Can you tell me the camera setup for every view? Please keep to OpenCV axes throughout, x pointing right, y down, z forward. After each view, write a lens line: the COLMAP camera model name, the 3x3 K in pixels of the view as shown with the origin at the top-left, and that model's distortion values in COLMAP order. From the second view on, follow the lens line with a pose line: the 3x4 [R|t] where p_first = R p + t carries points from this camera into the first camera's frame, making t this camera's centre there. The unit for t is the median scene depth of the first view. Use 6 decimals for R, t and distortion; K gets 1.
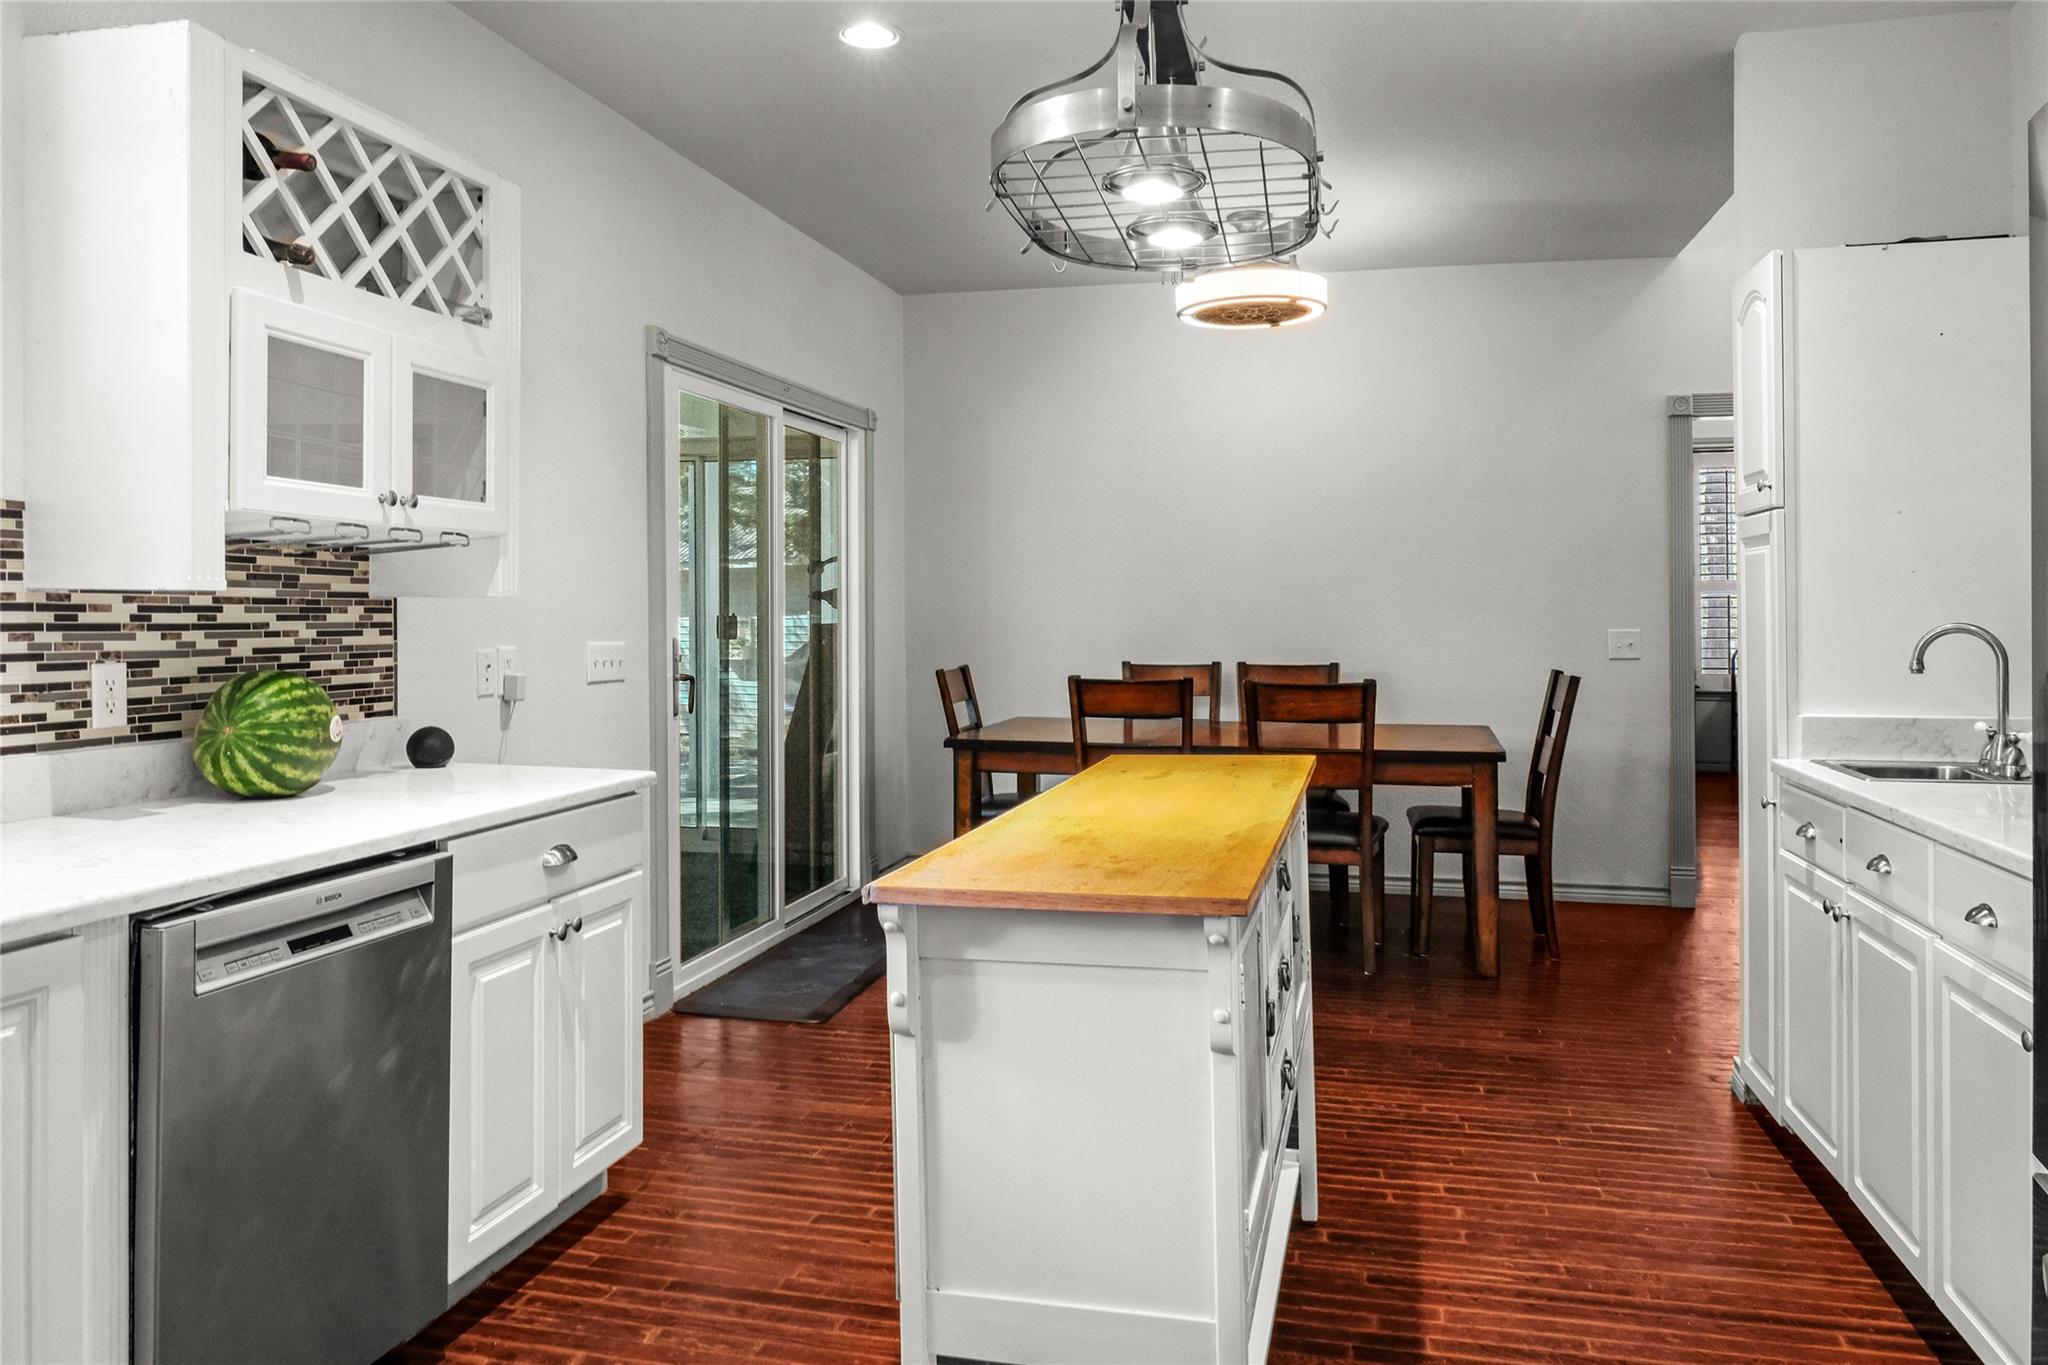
lens RADIAL K [[1427.1, 0, 1018.3], [0, 1427.1, 622.9], [0, 0, 1]] dist [-0.022987, 0.010780]
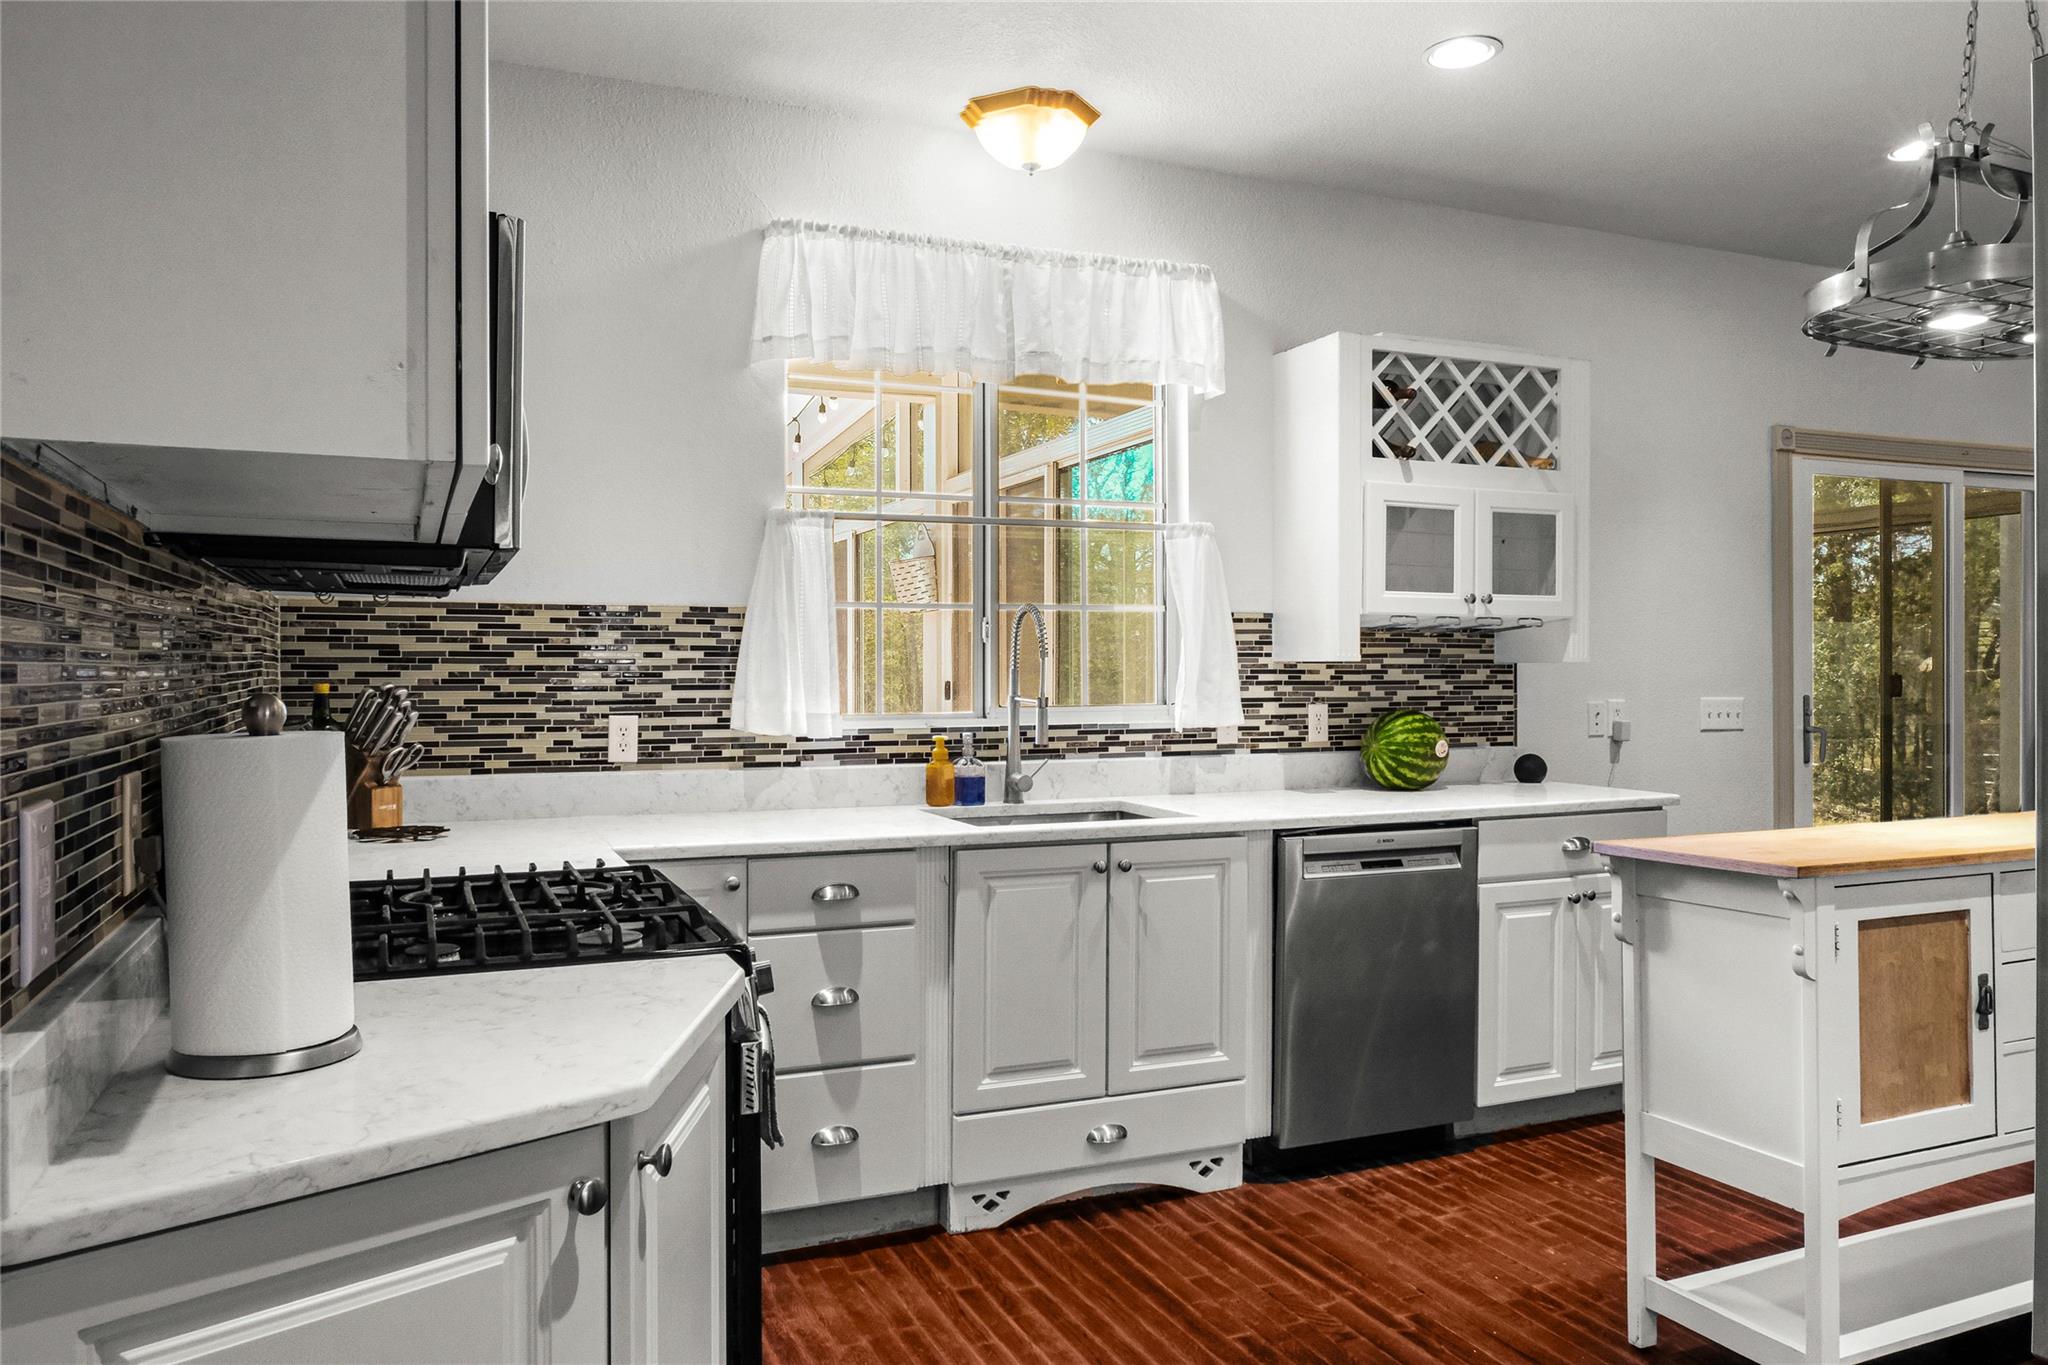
lens RADIAL K [[1427.1, 0, 1036.0], [0, 1427.1, 696.9], [0, 0, 1]] dist [-0.022987, 0.010780]
pose [[0.605666, 0.009266, -0.795665, 0.488748], [-0.000529, 0.999937, 0.011242, 0.000566], [0.795719, -0.006388, 0.605632, -0.294691]]
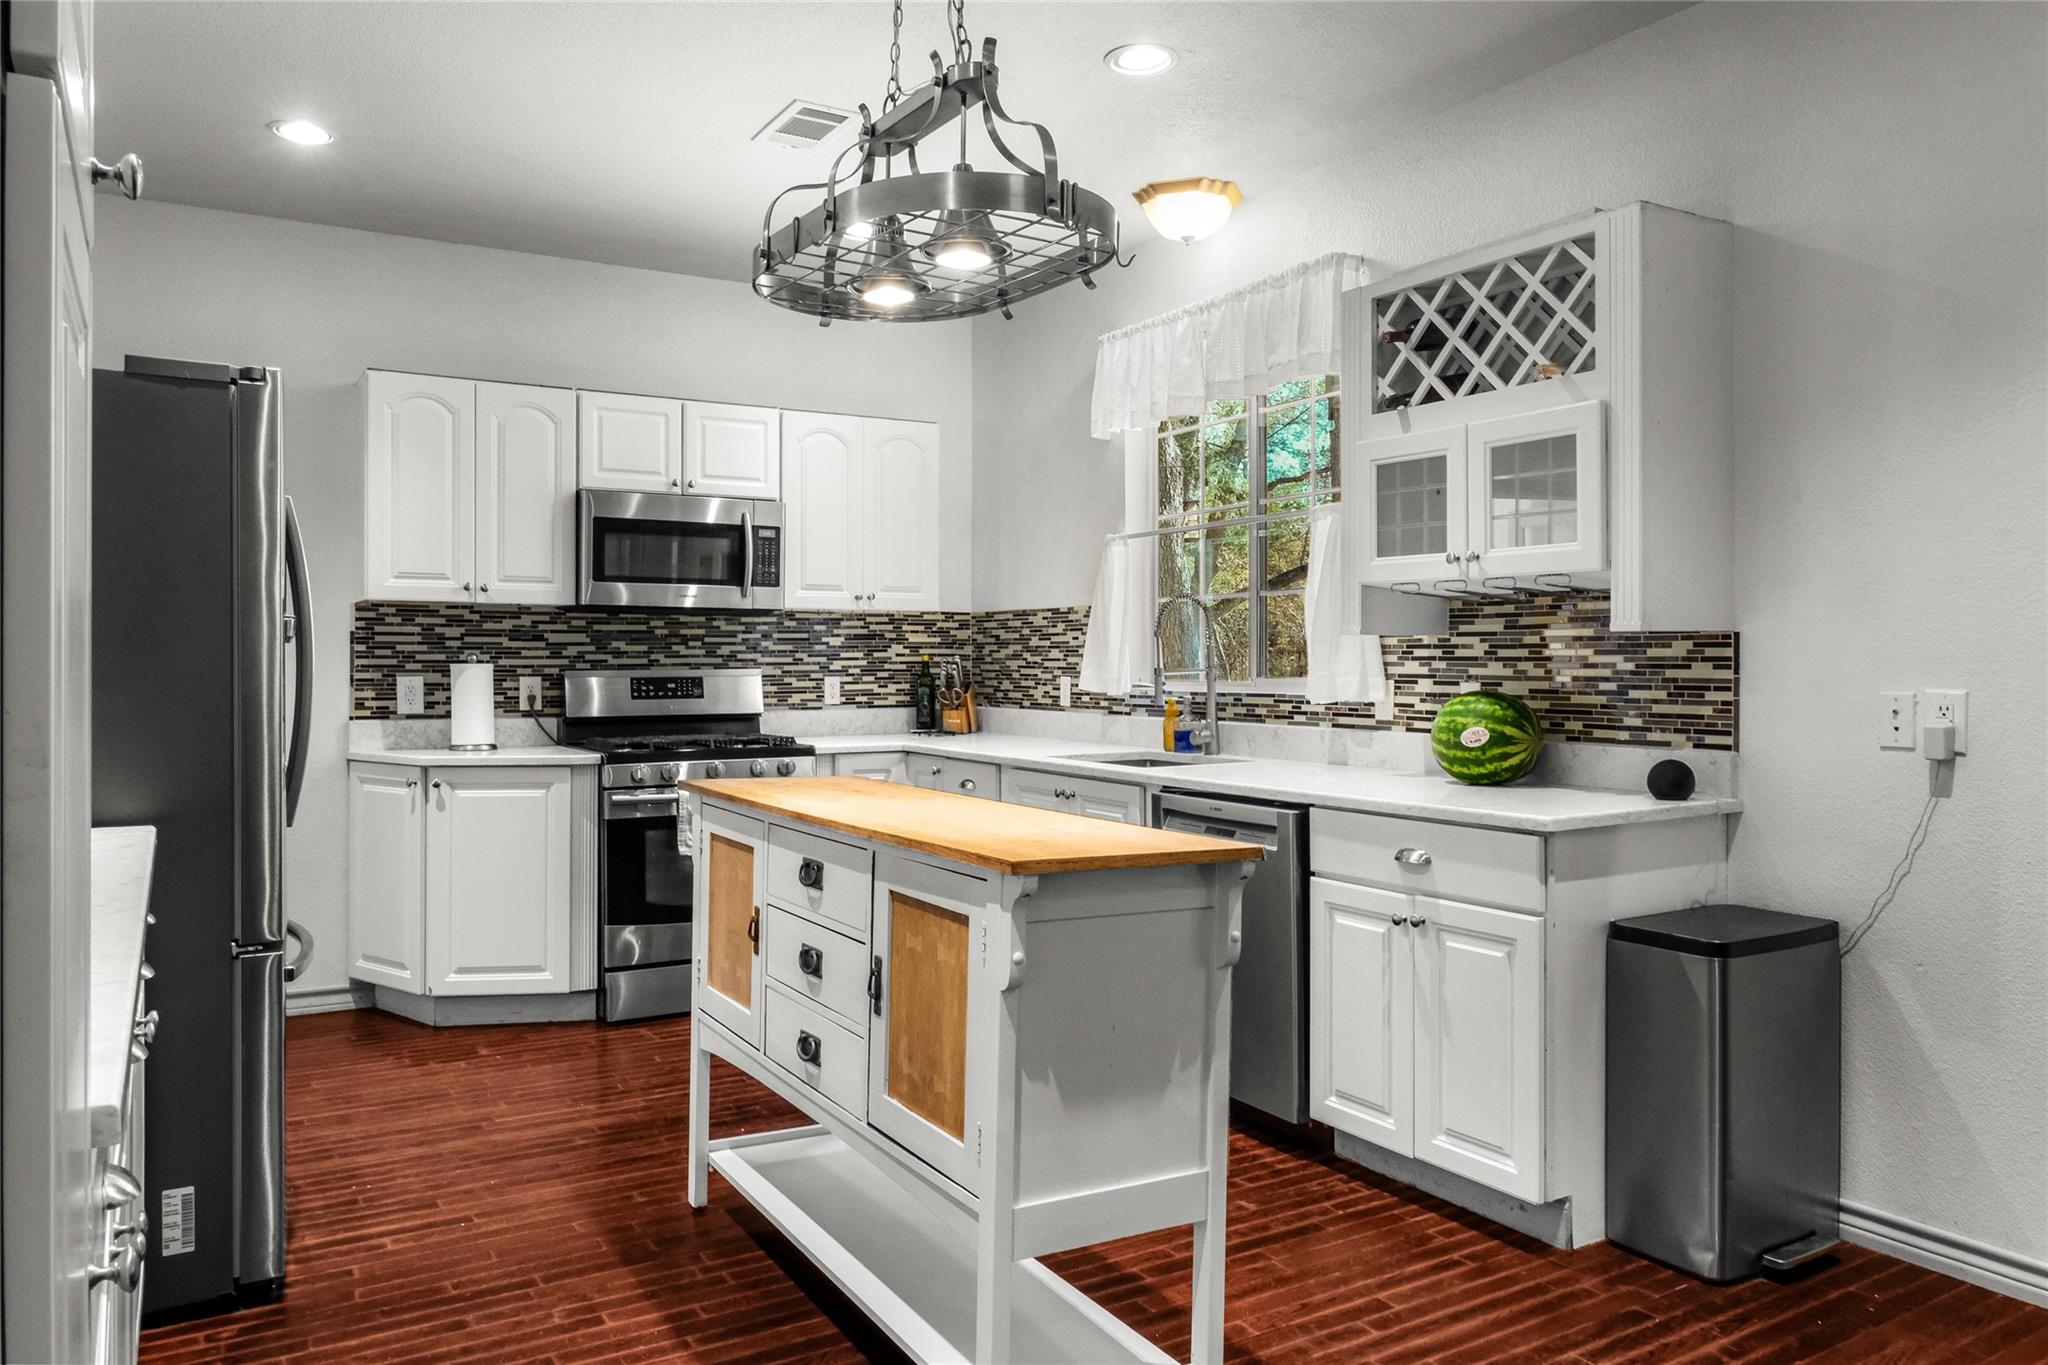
lens RADIAL K [[1427.1, 0, 989.2], [0, 1427.1, 693.7], [0, 0, 1]] dist [-0.022987, 0.010780]
pose [[-0.721881, 0.014430, -0.691866, 0.744478], [-0.005478, 0.999632, 0.026564, 0.002479], [0.691995, 0.022966, -0.721537, 1.635405]]
